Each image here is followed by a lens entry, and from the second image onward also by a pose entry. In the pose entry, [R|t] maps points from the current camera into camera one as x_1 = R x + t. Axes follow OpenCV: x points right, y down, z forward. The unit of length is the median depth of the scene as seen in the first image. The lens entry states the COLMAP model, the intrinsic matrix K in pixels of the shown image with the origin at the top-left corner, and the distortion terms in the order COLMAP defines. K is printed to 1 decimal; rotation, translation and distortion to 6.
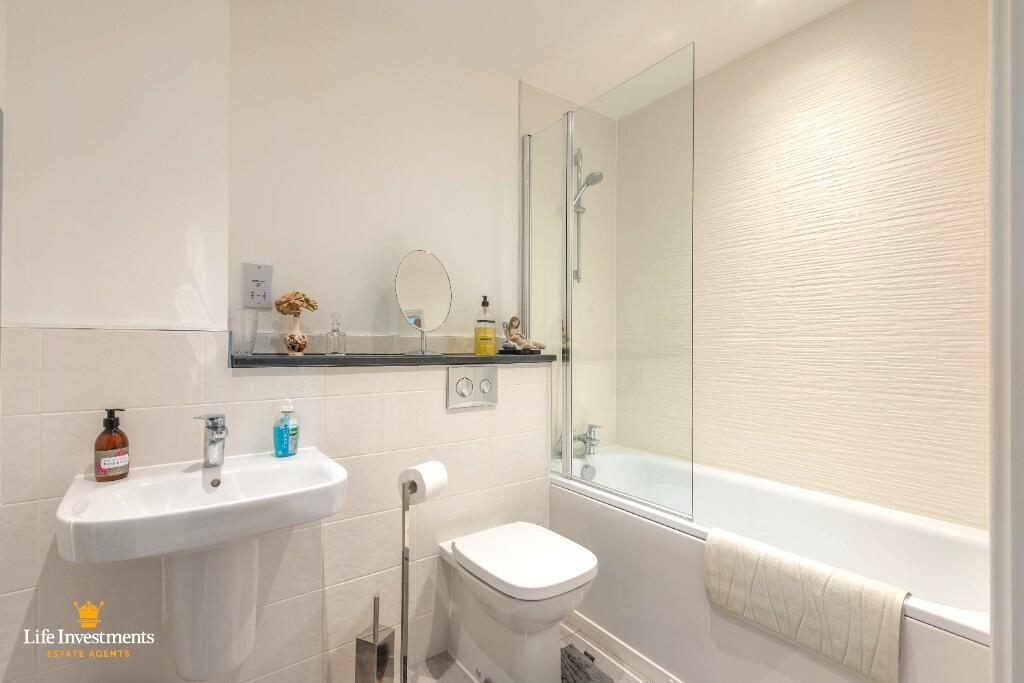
lens RADIAL K [[471.3, 0, 515.0], [0, 471.3, 339.1], [0, 0, 1]] dist [0.003186, 0.000022]
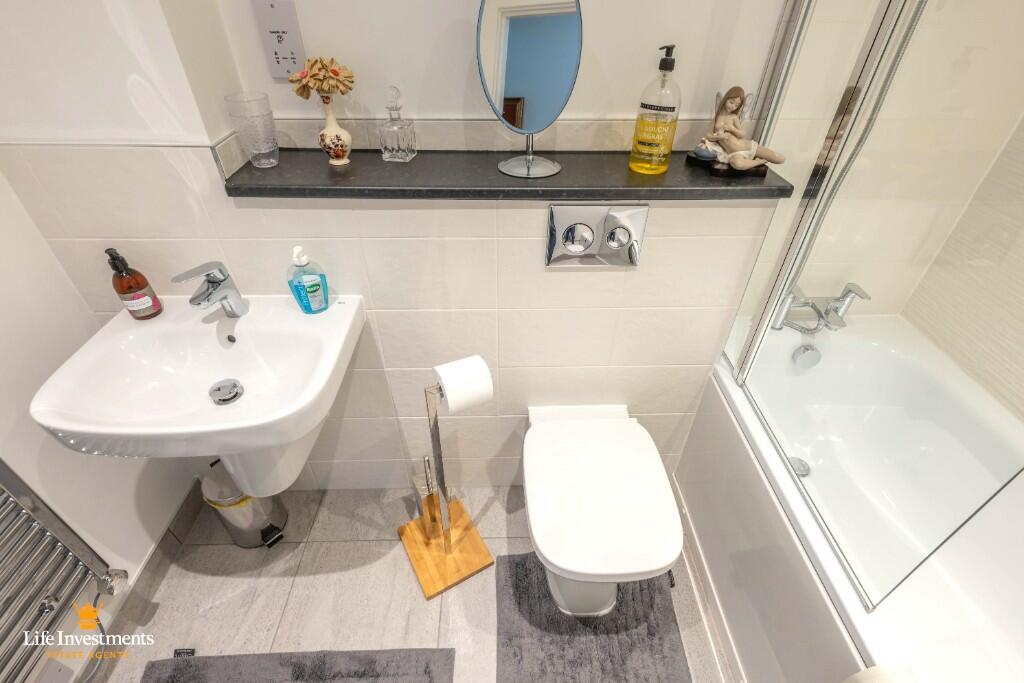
lens RADIAL K [[474.4, 0, 513.3], [0, 474.4, 341.4], [0, 0, 1]] dist [0.012616, 0.000172]
pose [[0.817279, 0.359094, -0.450674, 0.159991], [-0.000924, 0.782907, 0.622138, -0.187399], [0.576242, -0.508044, 0.640185, 0.514429]]
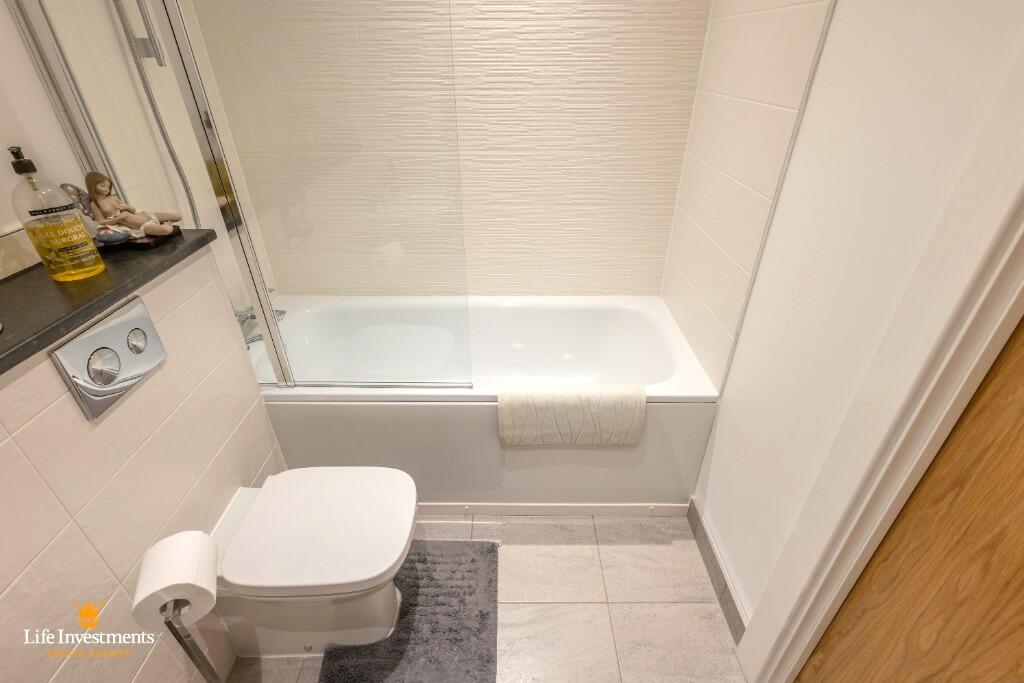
lens RADIAL K [[471.3, 0, 515.0], [0, 471.3, 339.1], [0, 0, 1]] dist [0.003186, 0.000022]
pose [[0.594539, -0.421009, 0.685036, -0.190299], [-0.004886, 0.850057, 0.526669, -0.204281], [-0.804052, -0.316472, 0.503335, 0.418802]]
